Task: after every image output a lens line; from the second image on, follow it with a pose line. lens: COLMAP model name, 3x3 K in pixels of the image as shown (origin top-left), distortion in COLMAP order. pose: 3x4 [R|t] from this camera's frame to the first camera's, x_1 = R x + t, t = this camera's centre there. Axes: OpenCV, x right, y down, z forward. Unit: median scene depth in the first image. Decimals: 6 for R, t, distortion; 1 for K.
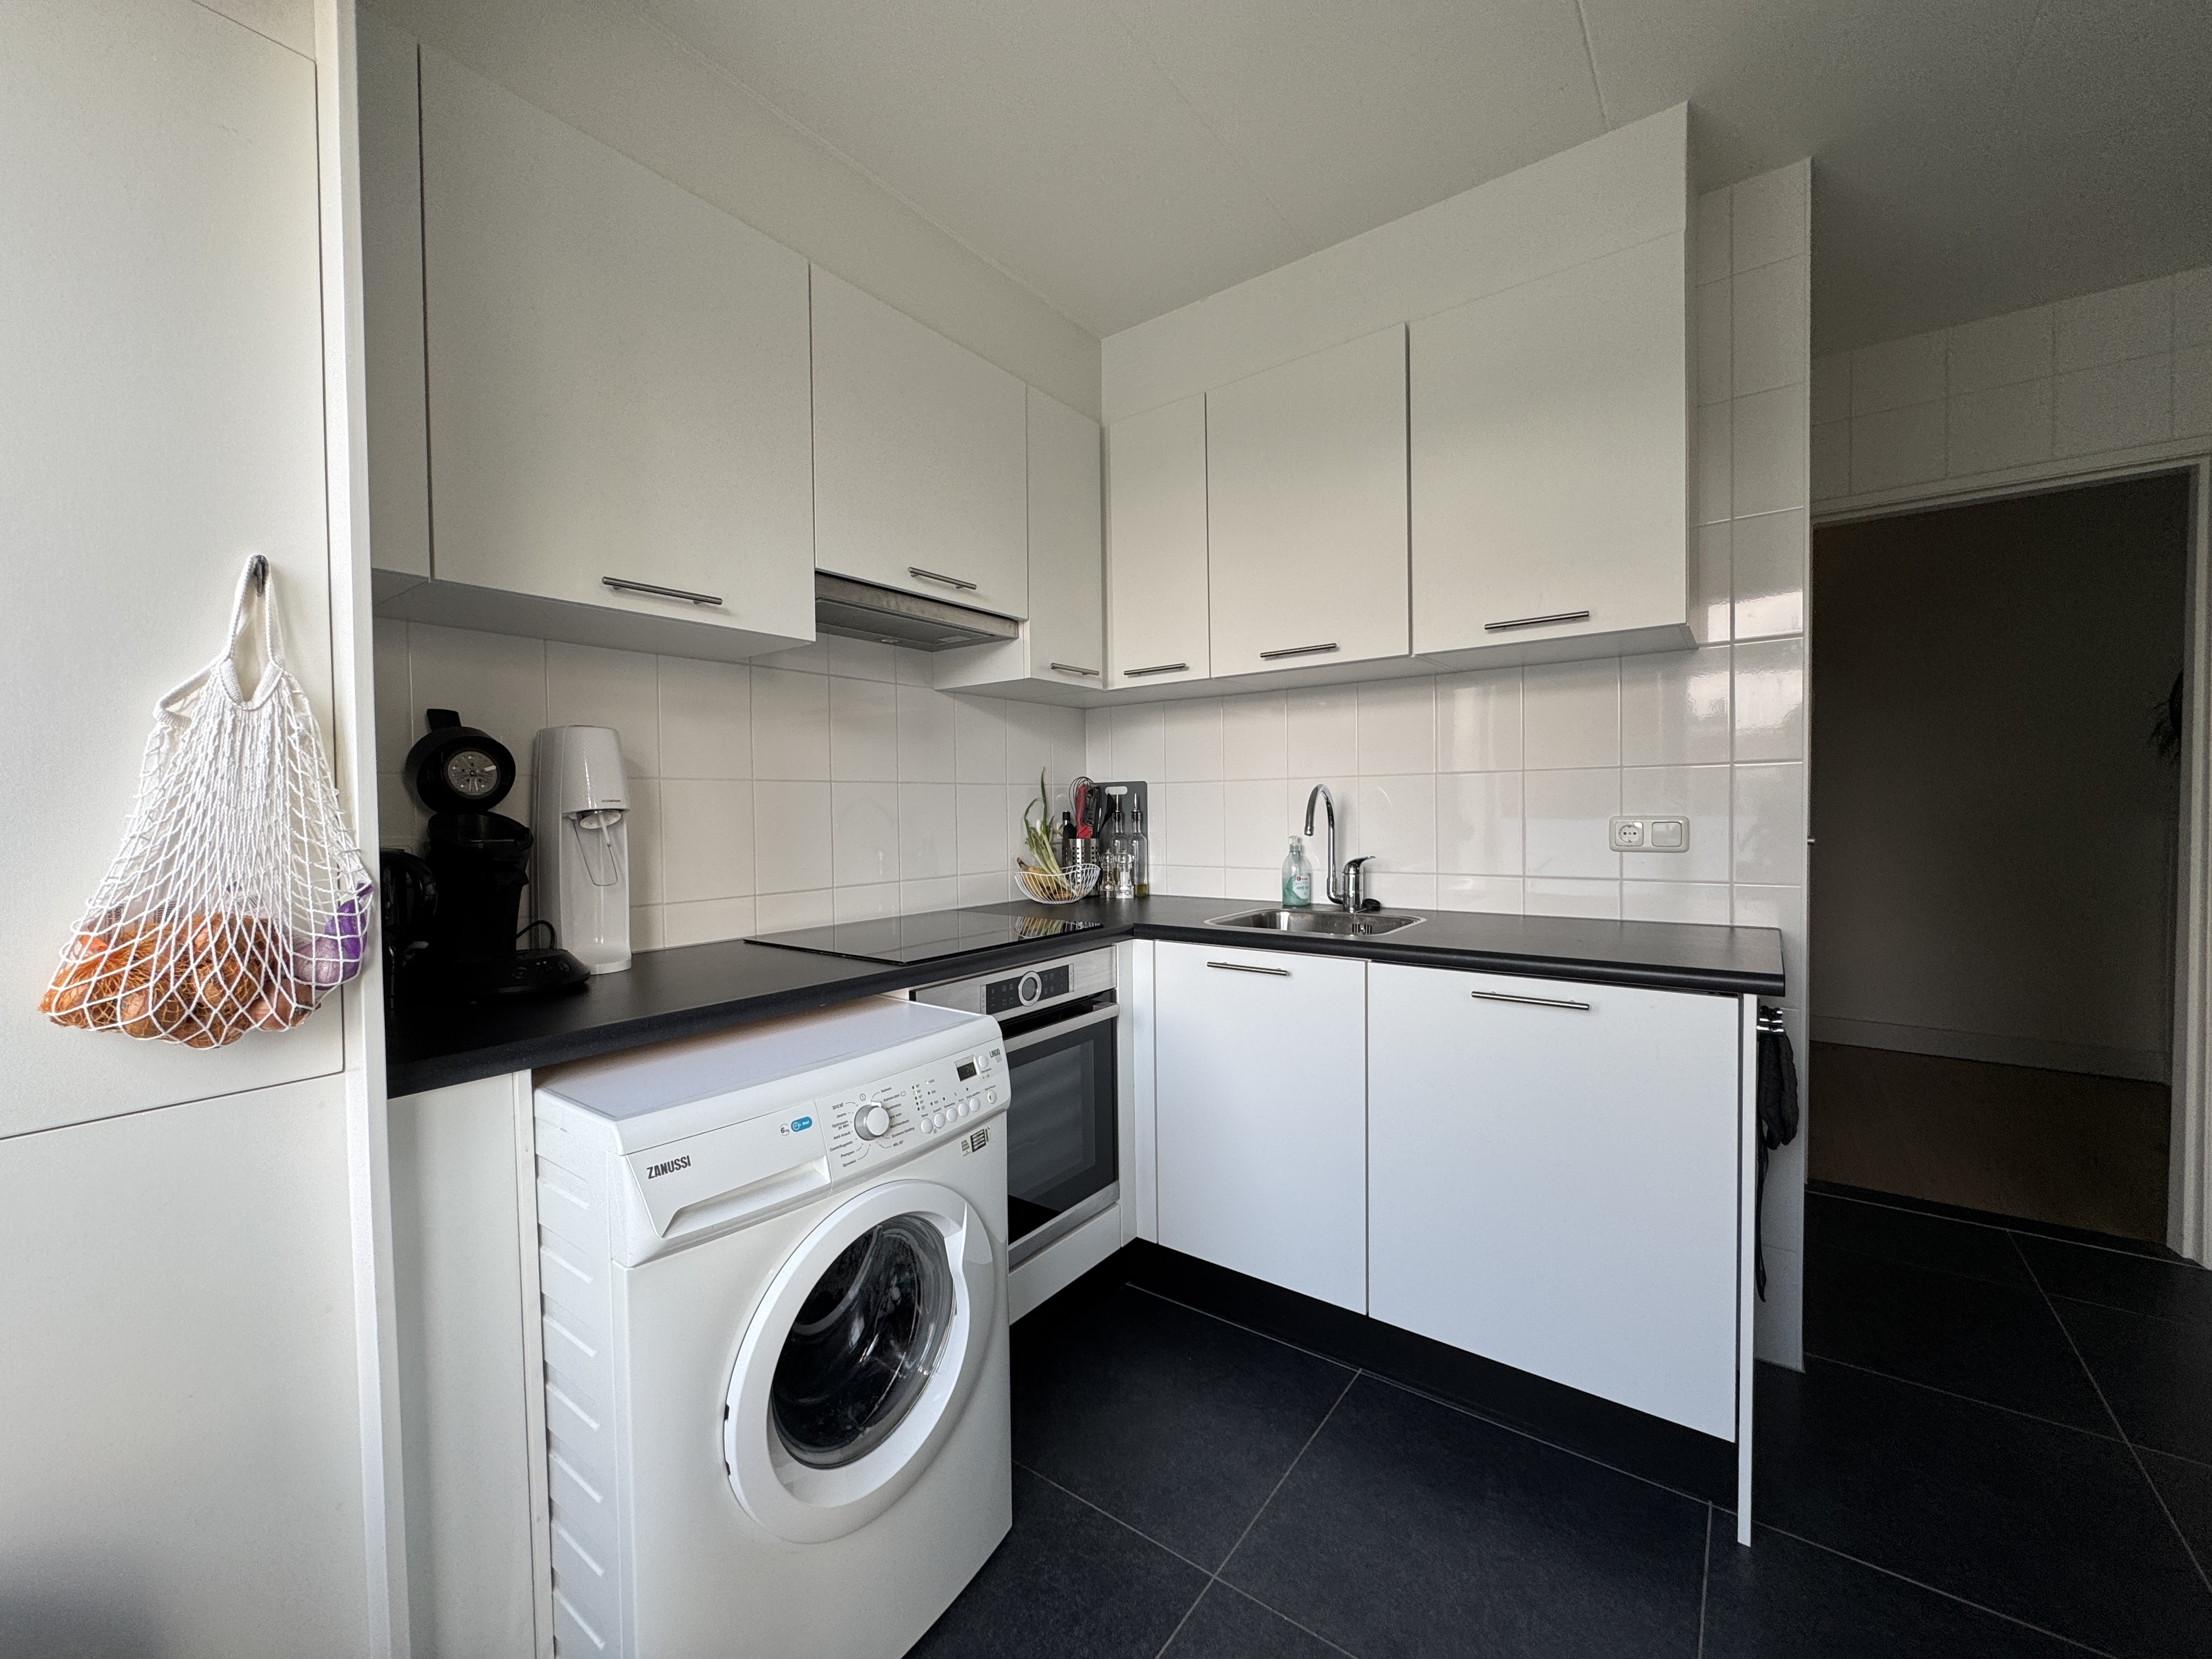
lens RADIAL K [[879.3, 0, 1106.0], [0, 879.3, 829.5], [0, 0, 1]] dist [-0.000446, -0.000277]
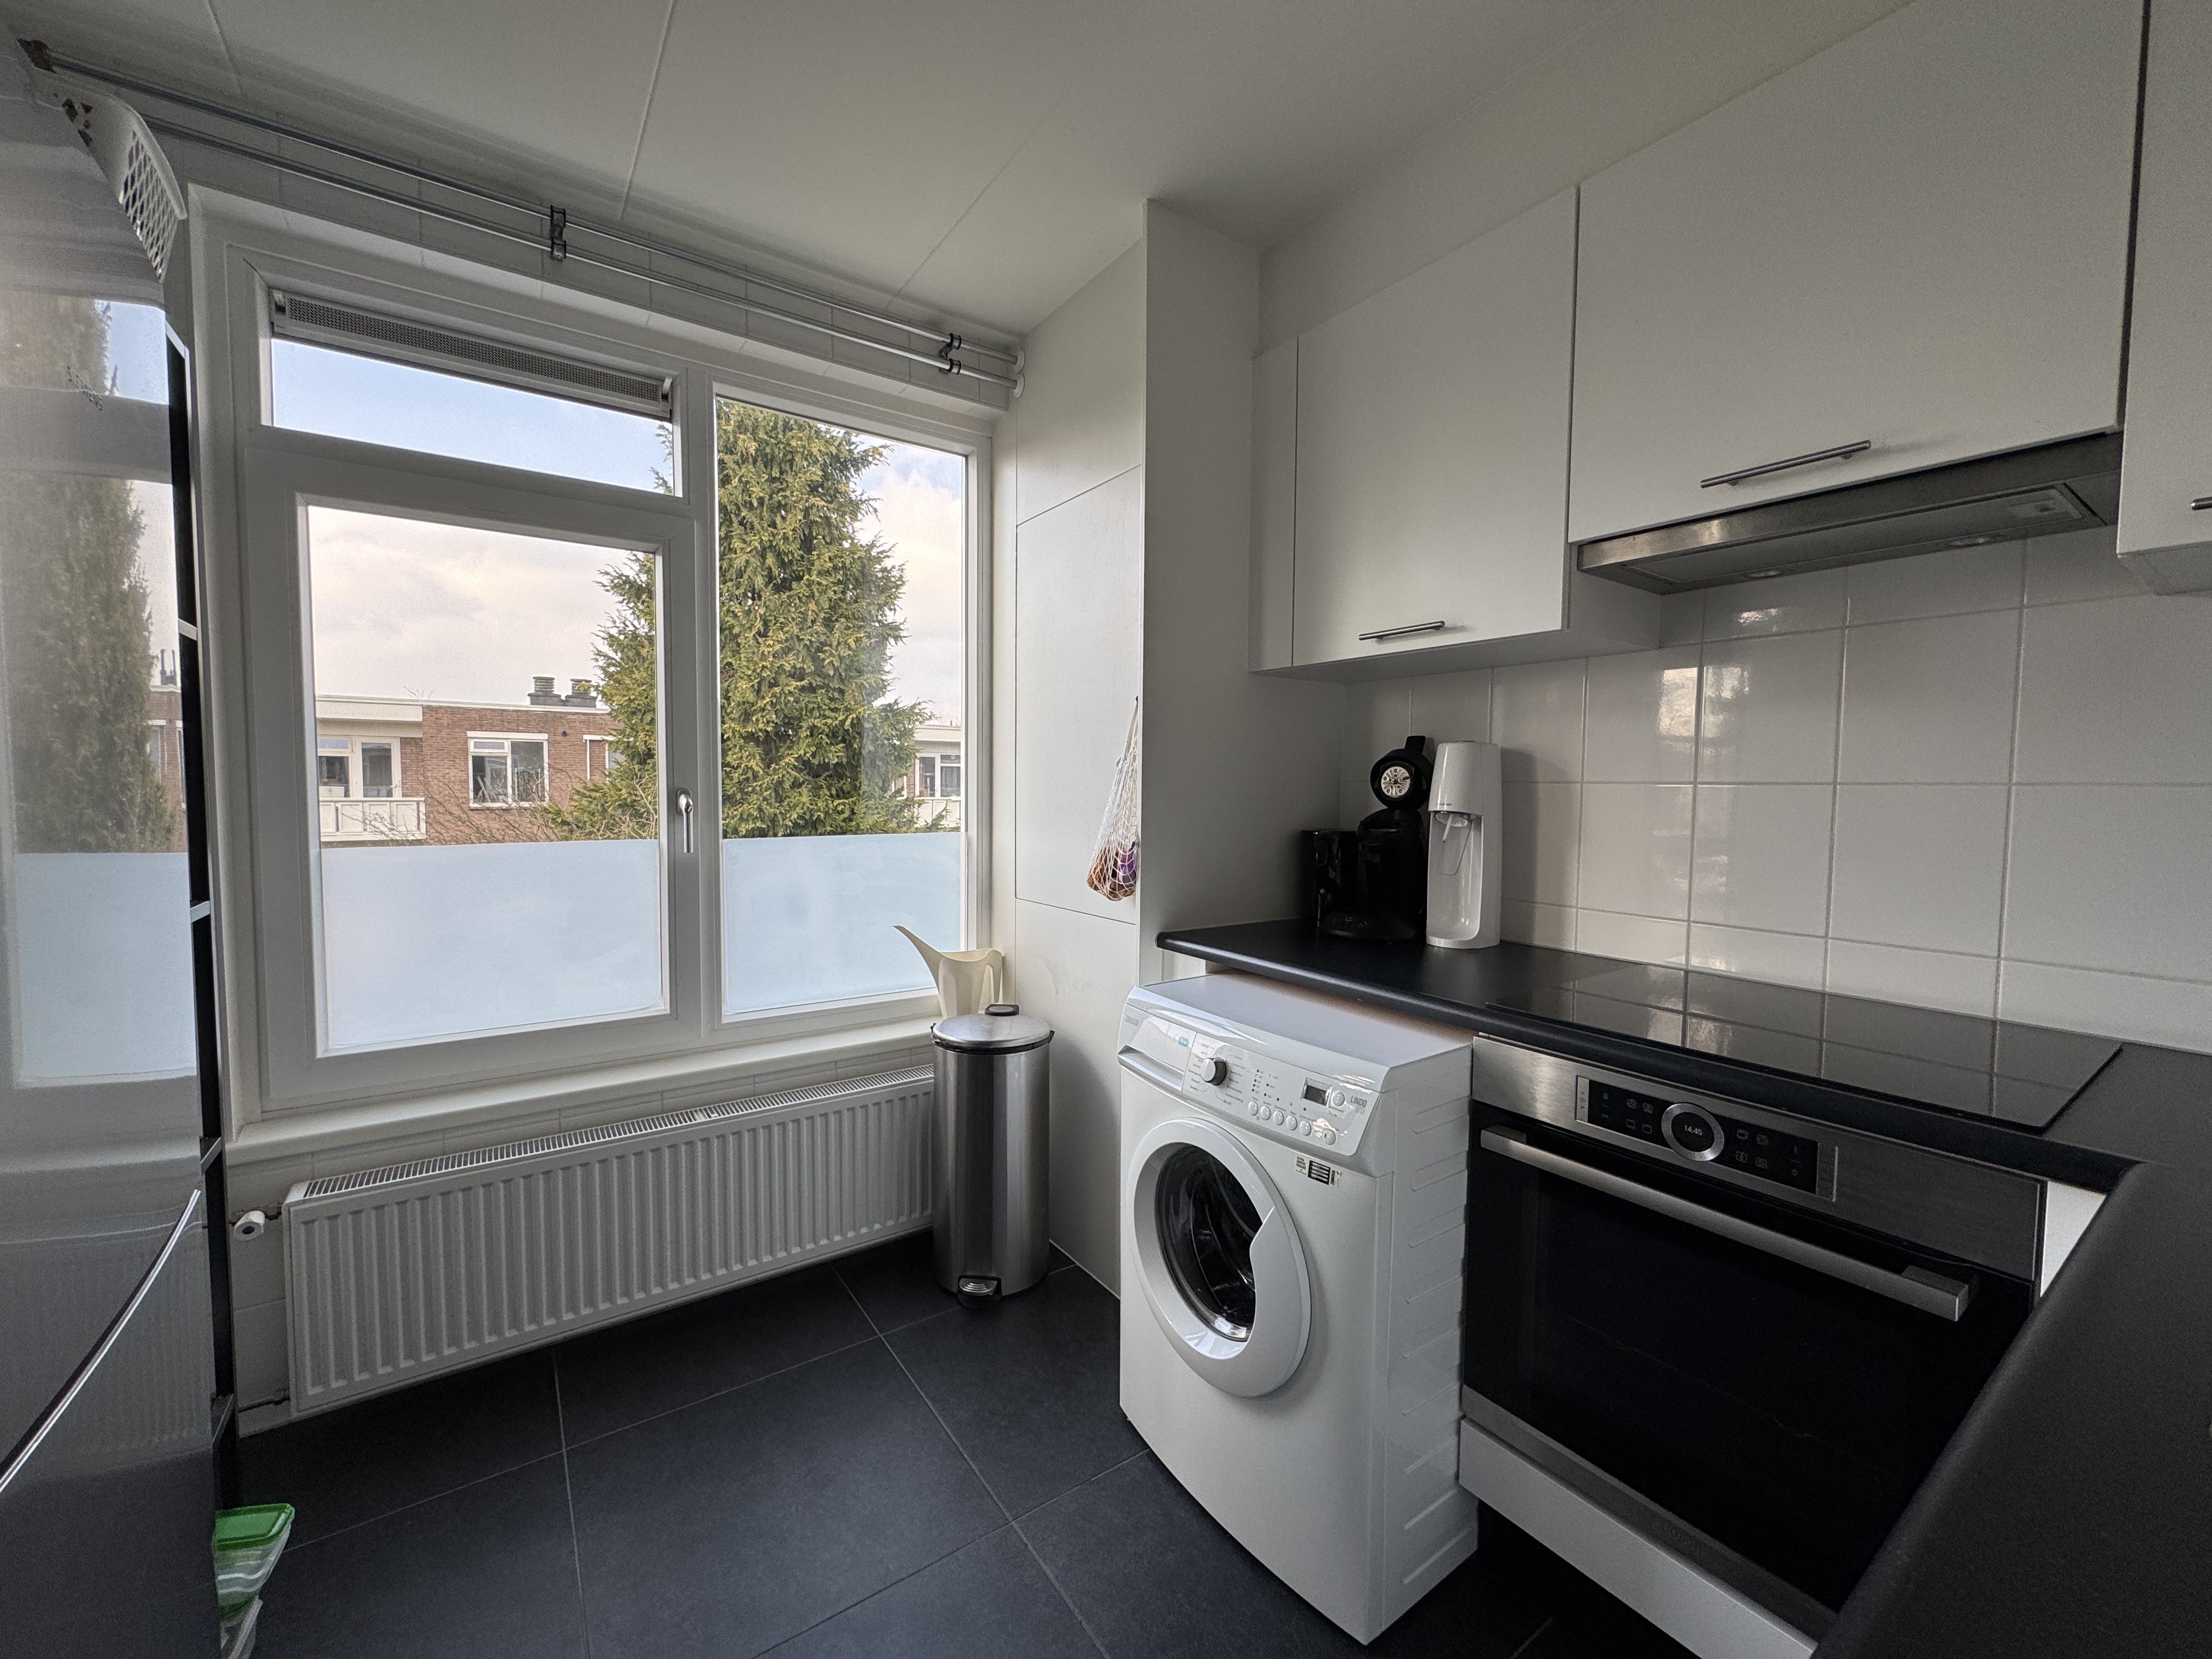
lens RADIAL K [[885.7, 0, 1093.2], [0, 885.7, 830.8], [0, 0, 1]] dist [-0.000558, -0.000150]
pose [[-0.321488, 0.062431, -0.944853, 0.830094], [-0.028111, 0.996755, 0.075425, -0.084740], [0.946496, 0.050809, -0.318690, 1.060247]]
